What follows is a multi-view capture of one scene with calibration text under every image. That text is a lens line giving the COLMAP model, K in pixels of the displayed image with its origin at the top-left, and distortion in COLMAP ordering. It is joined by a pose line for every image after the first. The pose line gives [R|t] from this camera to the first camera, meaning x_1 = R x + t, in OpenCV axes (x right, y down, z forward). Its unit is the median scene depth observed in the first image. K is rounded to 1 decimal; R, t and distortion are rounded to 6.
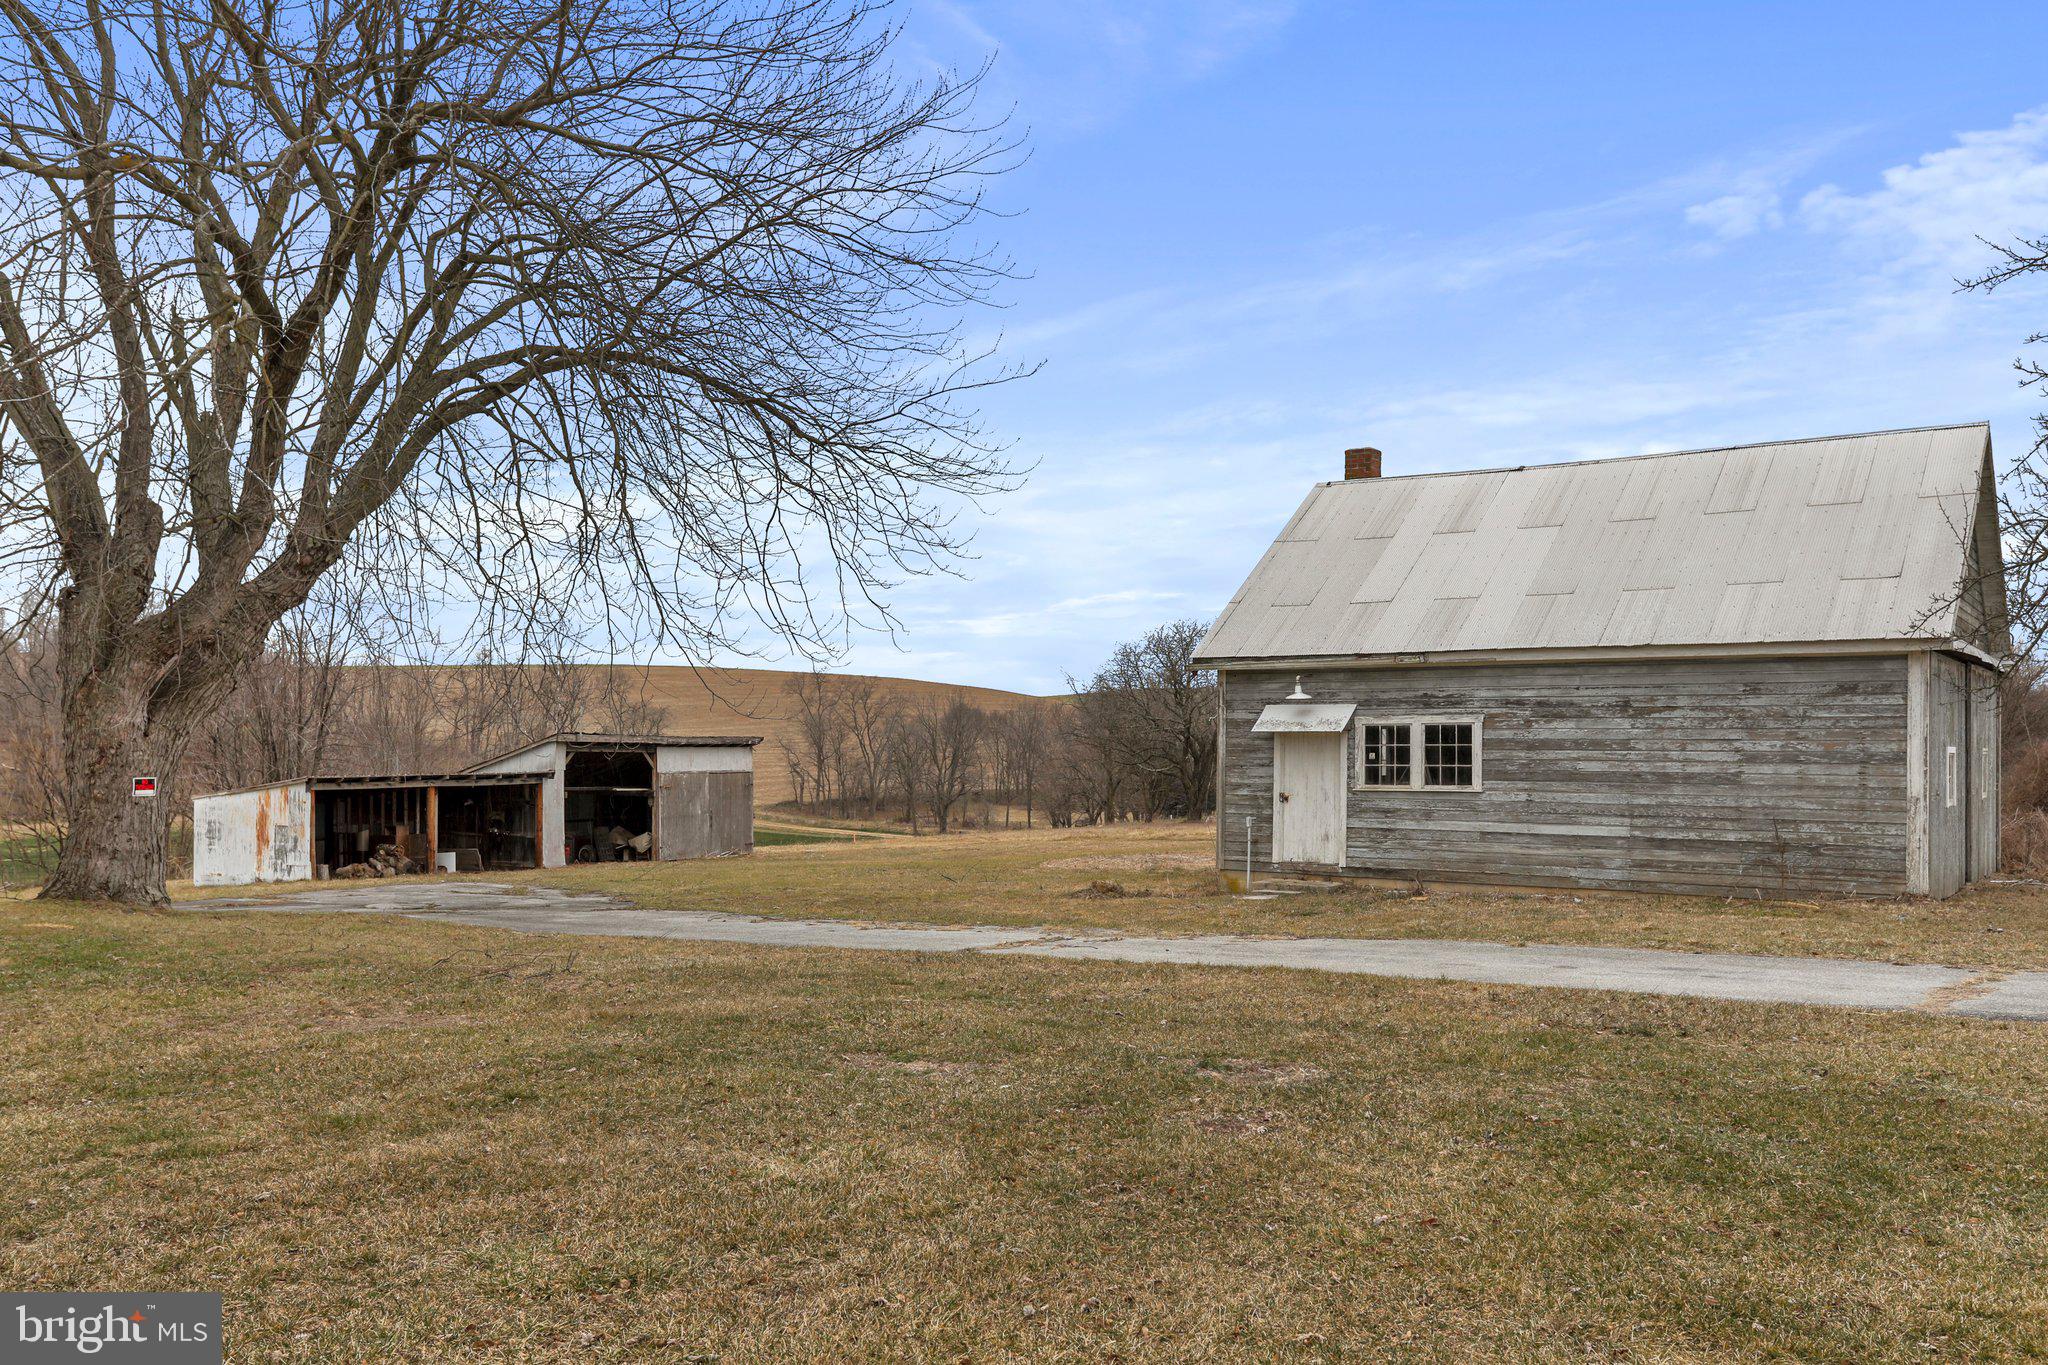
lens RADIAL K [[1636.1, 0, 1051.6], [0, 1636.1, 732.7], [0, 0, 1]] dist [-0.010371, 0.029281]
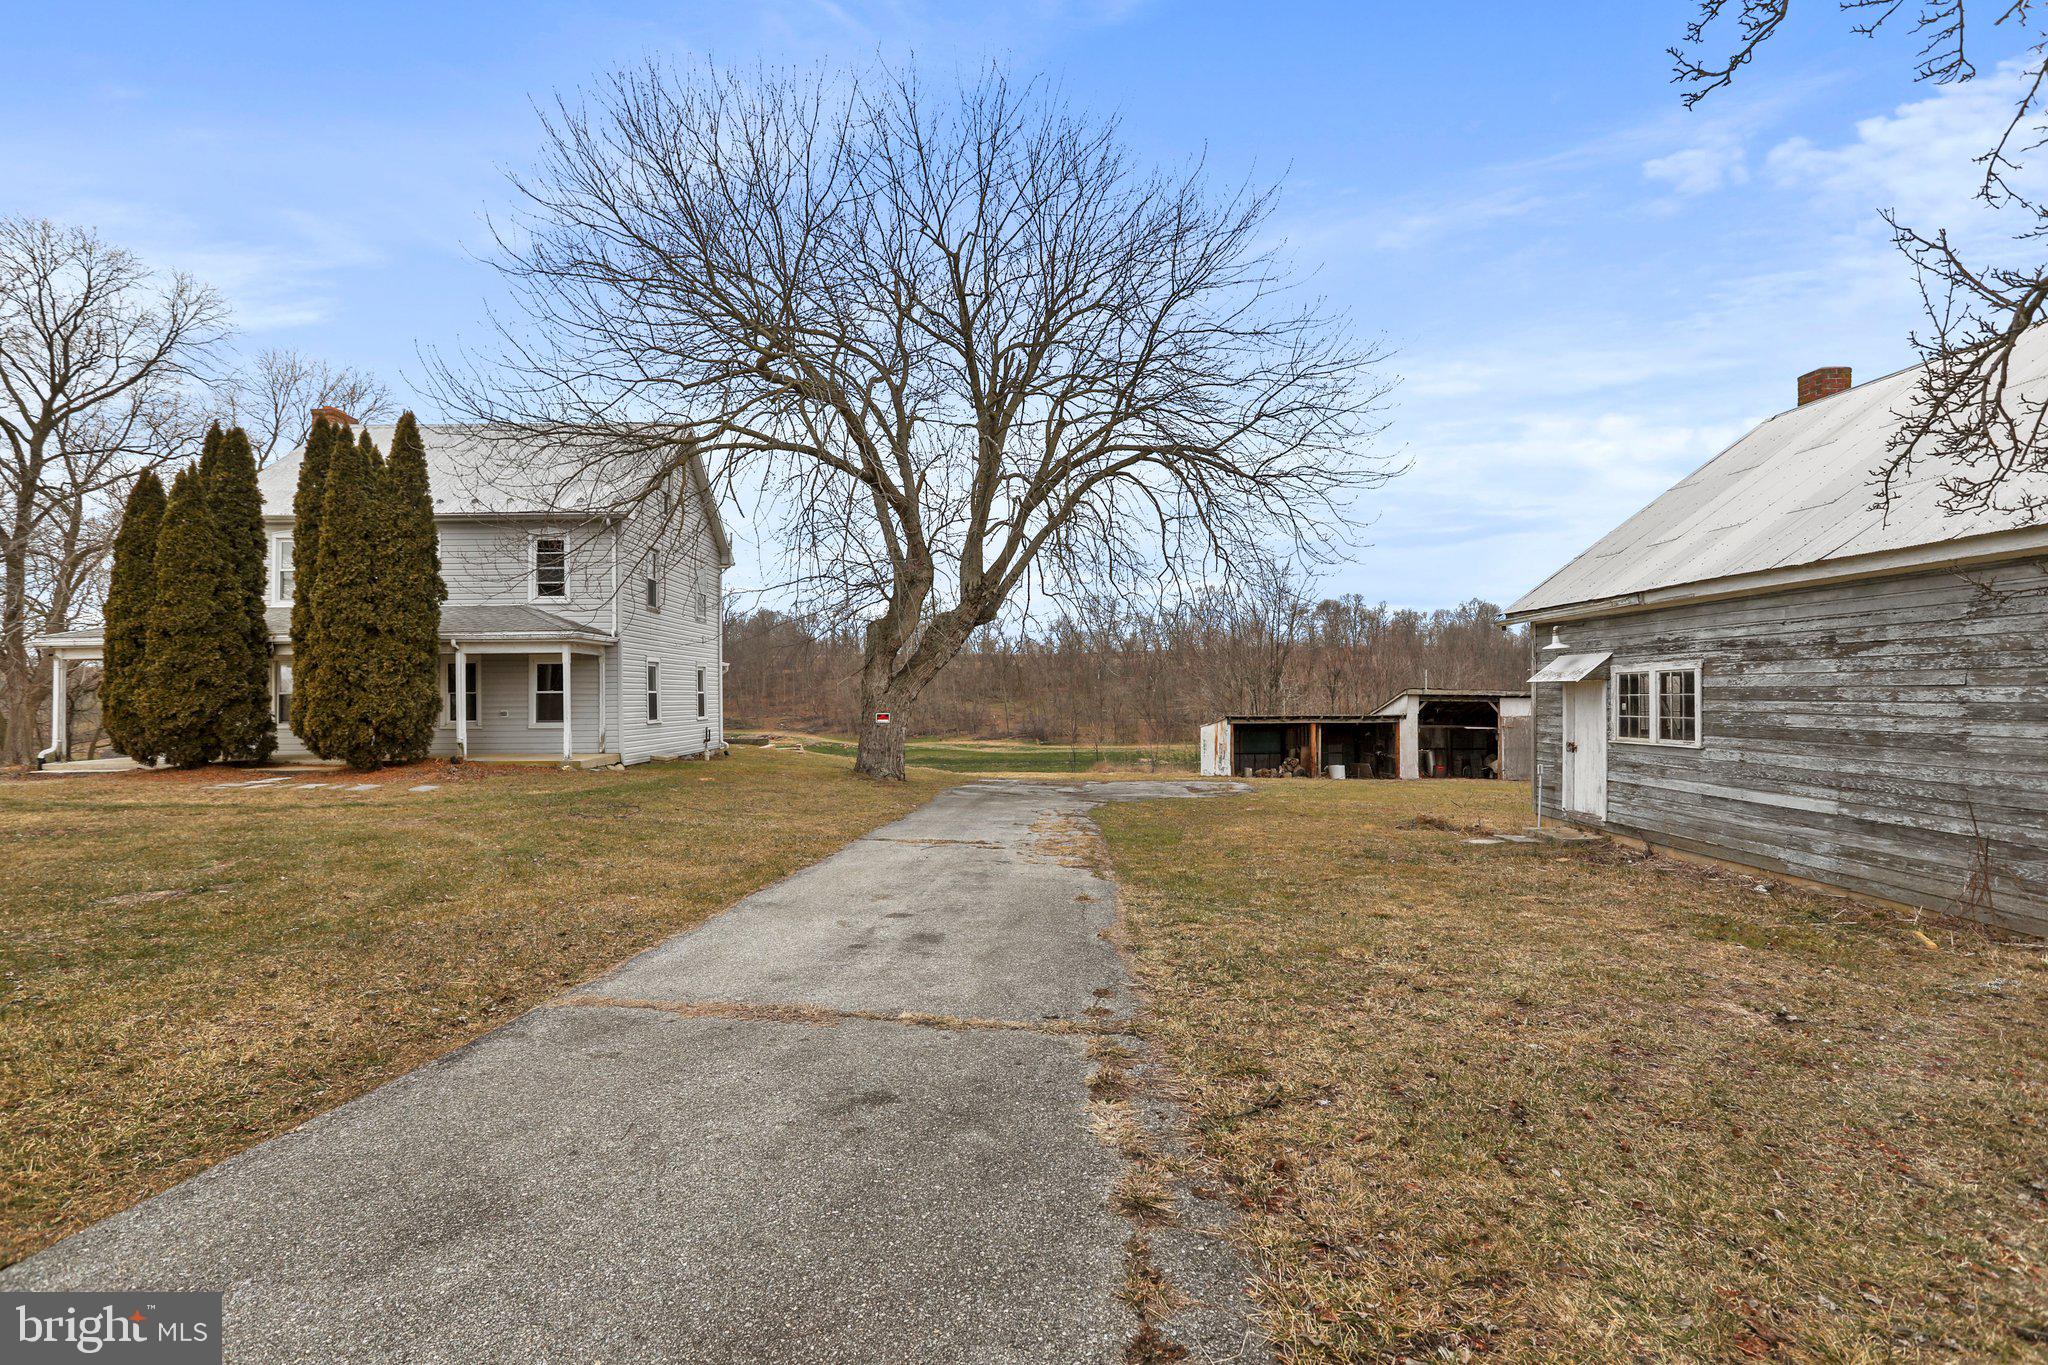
lens RADIAL K [[995.9, 0, 1006.2], [0, 995.9, 677.6], [0, 0, 1]] dist [-0.027552, 0.014464]
pose [[0.539668, -0.018269, -0.841680, 0.508843], [0.008388, 0.999832, -0.016324, 0.004026], [0.841836, 0.001750, 0.539730, 0.412086]]
